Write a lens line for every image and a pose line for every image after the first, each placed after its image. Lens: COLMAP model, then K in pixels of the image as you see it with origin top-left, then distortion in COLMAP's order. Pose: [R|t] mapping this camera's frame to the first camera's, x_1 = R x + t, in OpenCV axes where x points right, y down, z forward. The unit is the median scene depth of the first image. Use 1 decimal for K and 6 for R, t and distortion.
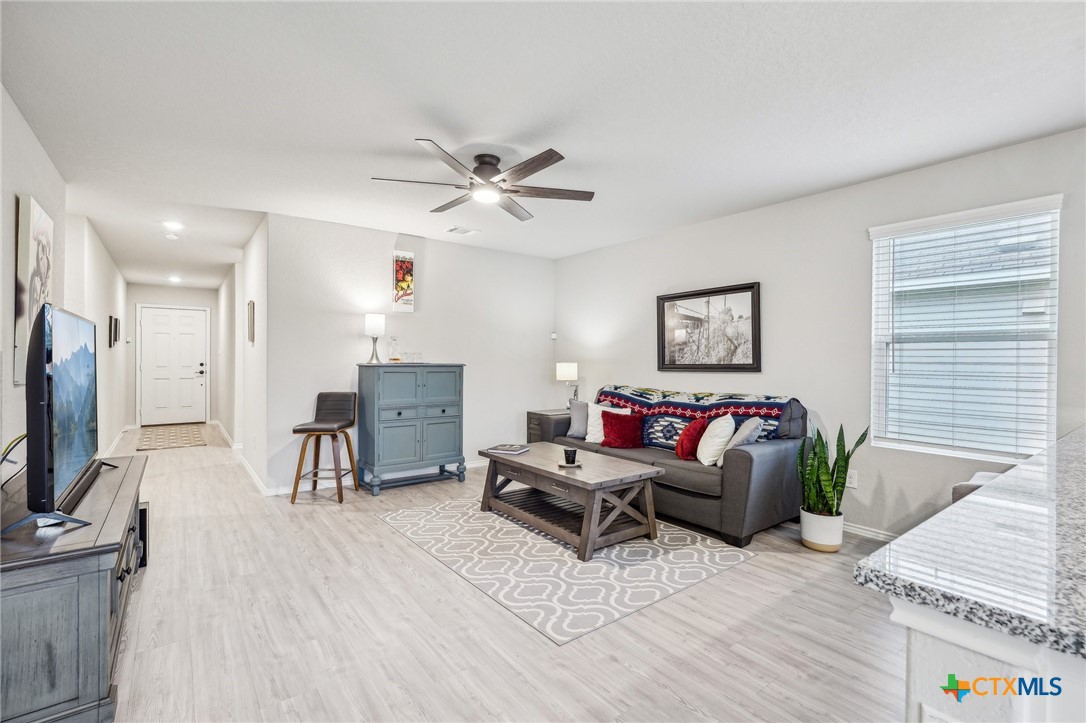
lens RADIAL K [[489.1, 0, 545.2], [0, 489.1, 361.8], [0, 0, 1]] dist [-0.016977, 0.009246]
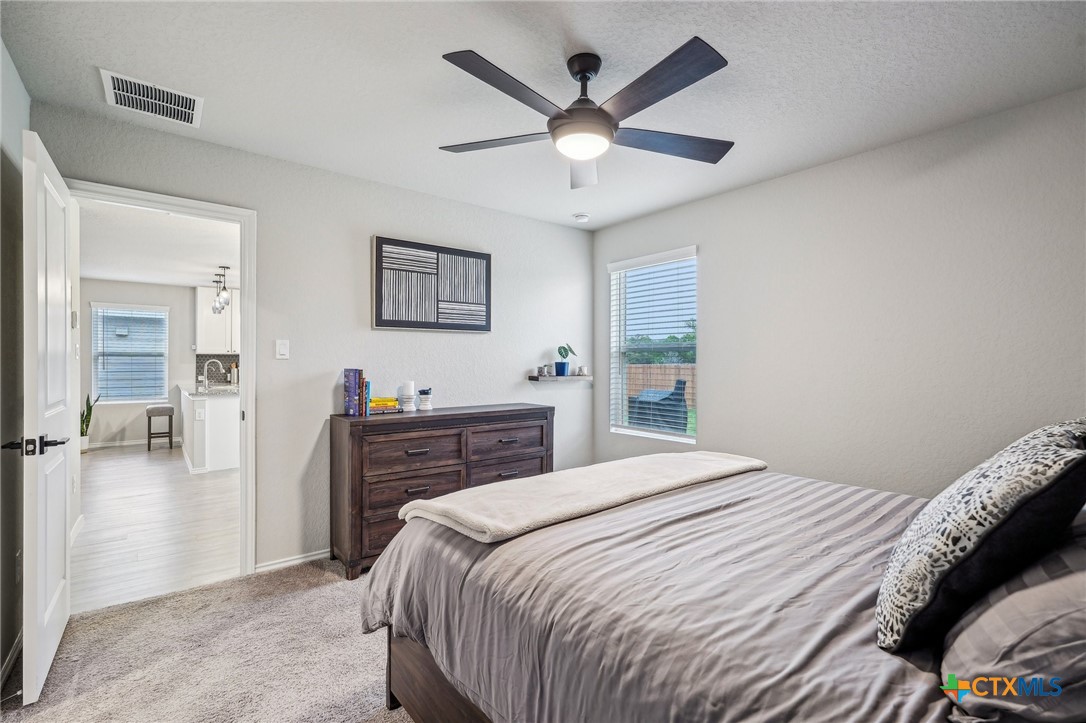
lens RADIAL K [[493.3, 0, 543.0], [0, 493.3, 361.5], [0, 0, 1]] dist [-0.014736, 0.009063]
pose [[-0.018390, -0.006867, 0.999807, -1.193937], [0.002848, 0.999972, 0.006920, -0.020082], [-0.999827, 0.002975, -0.018370, -0.737163]]
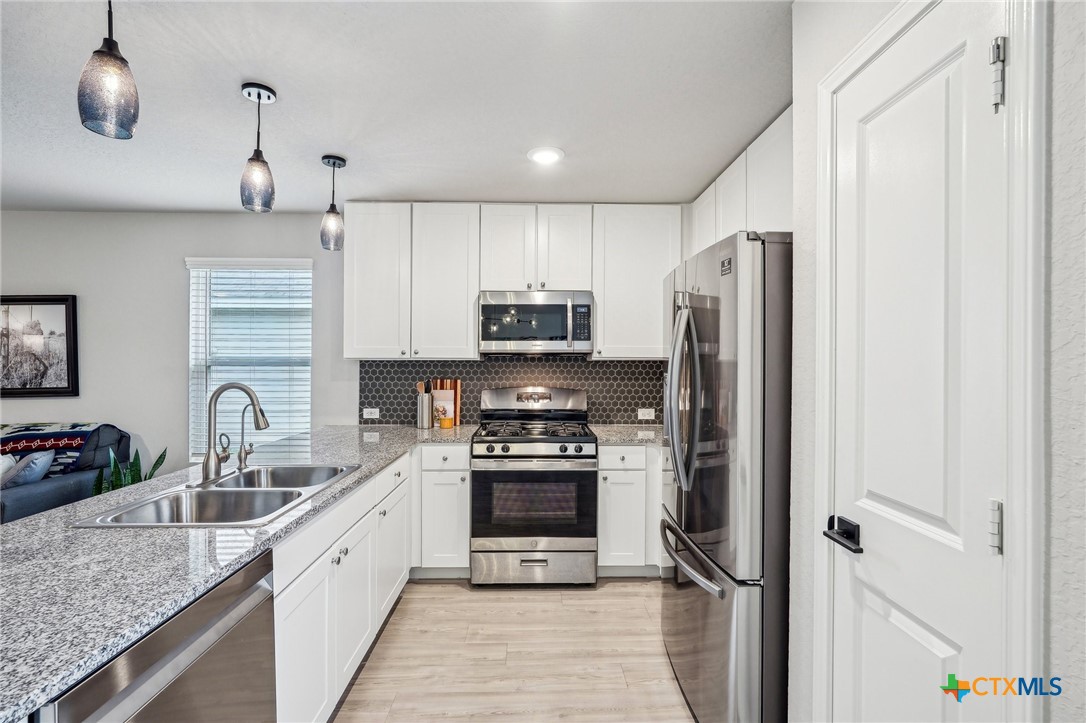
lens RADIAL K [[493.3, 0, 543.0], [0, 493.3, 361.5], [0, 0, 1]] dist [-0.014736, 0.009063]
pose [[0.591648, -0.008165, 0.806155, 0.209584], [0.007350, 0.999962, 0.004734, -0.038391], [-0.806163, 0.003124, 0.591685, -0.207646]]
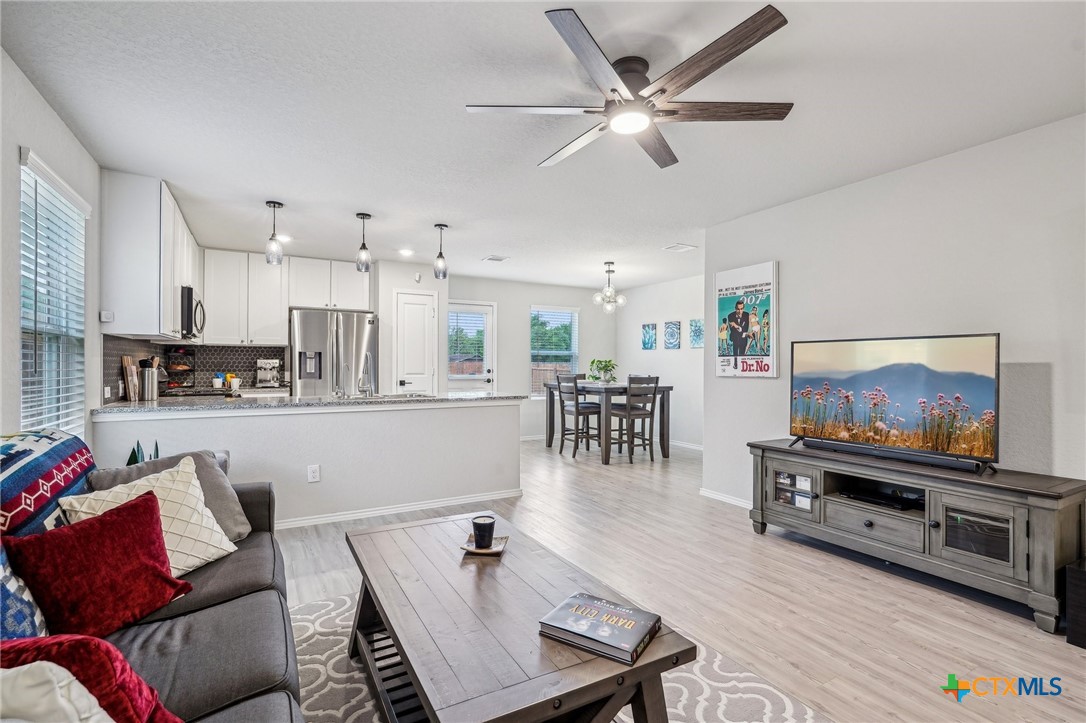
lens RADIAL K [[502.8, 0, 543.0], [0, 502.8, 361.5], [0, 0, 1]] dist [0.000867, 0.000647]
pose [[-0.990438, -0.013567, 0.137286, -0.073472], [-0.013558, 0.999908, 0.001004, -0.005673], [-0.137287, -0.000867, -0.990531, 1.241987]]
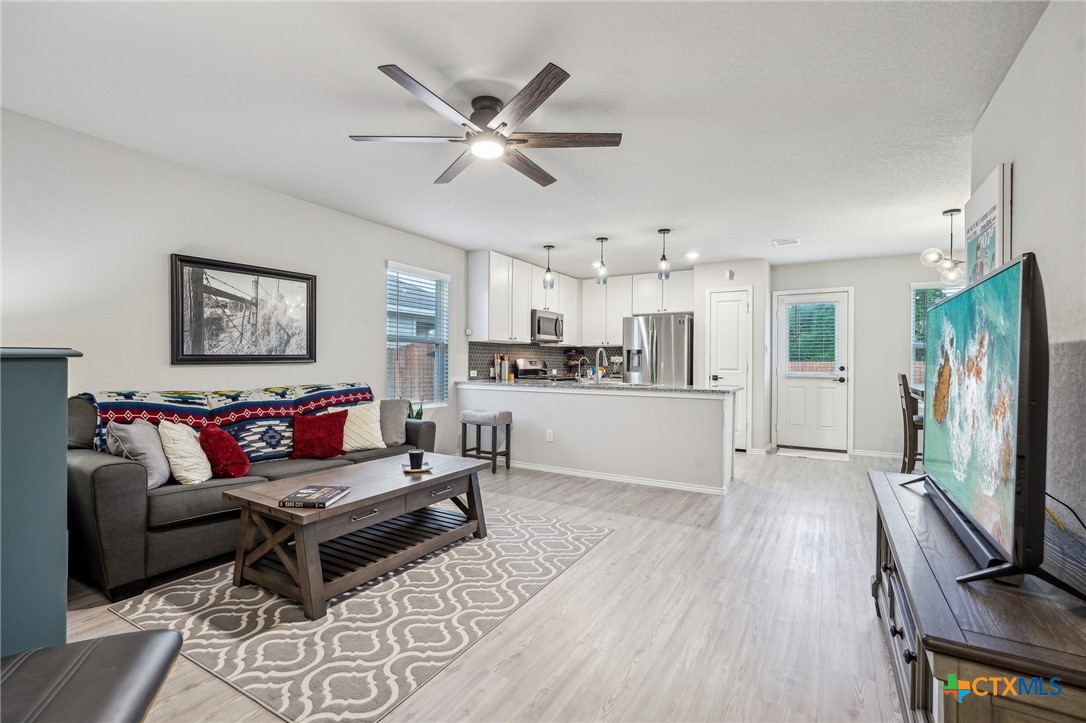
lens RADIAL K [[490.2, 0, 545.4], [0, 490.2, 361.9], [0, 0, 1]] dist [-0.013849, 0.008135]
pose [[-0.375699, -0.011300, 0.926673, -0.670207], [-0.007478, 0.999930, 0.009161, 0.005726], [-0.926711, -0.003488, -0.375758, 0.882238]]
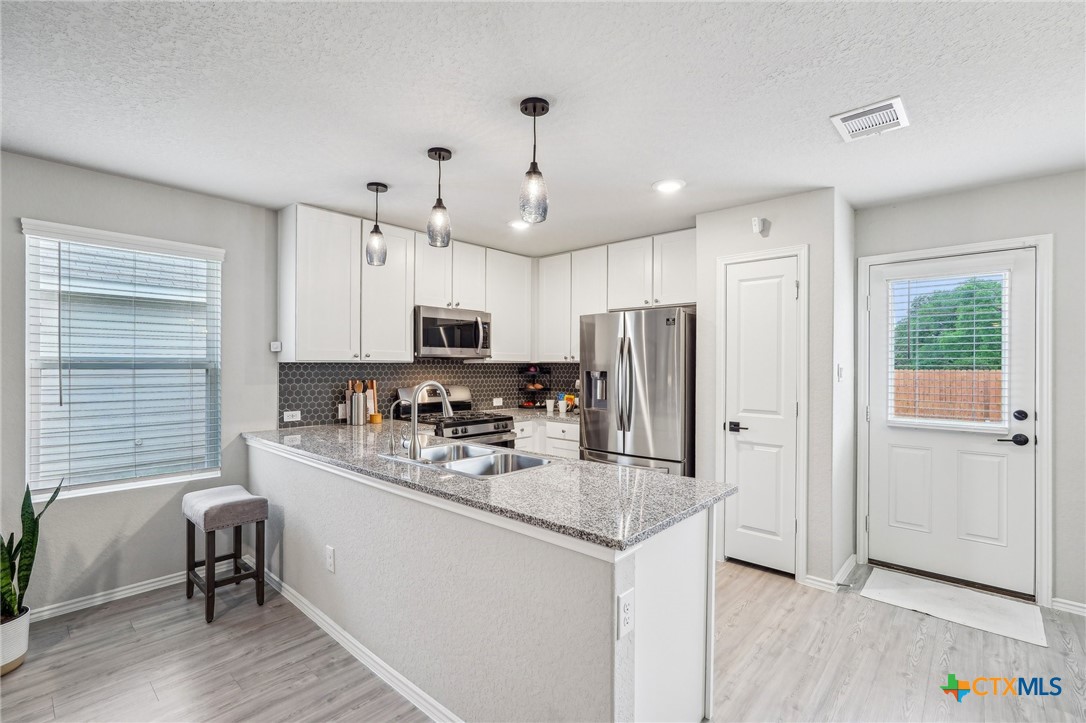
lens RADIAL K [[492.5, 0, 543.0], [0, 492.5, 365.1], [0, 0, 1]] dist [-0.004586, 0.000662]
pose [[-0.182405, -0.011949, 0.983151, -0.186186], [-0.000615, 0.999927, 0.012039, -0.044495], [-0.983223, 0.001591, -0.182399, 0.271440]]
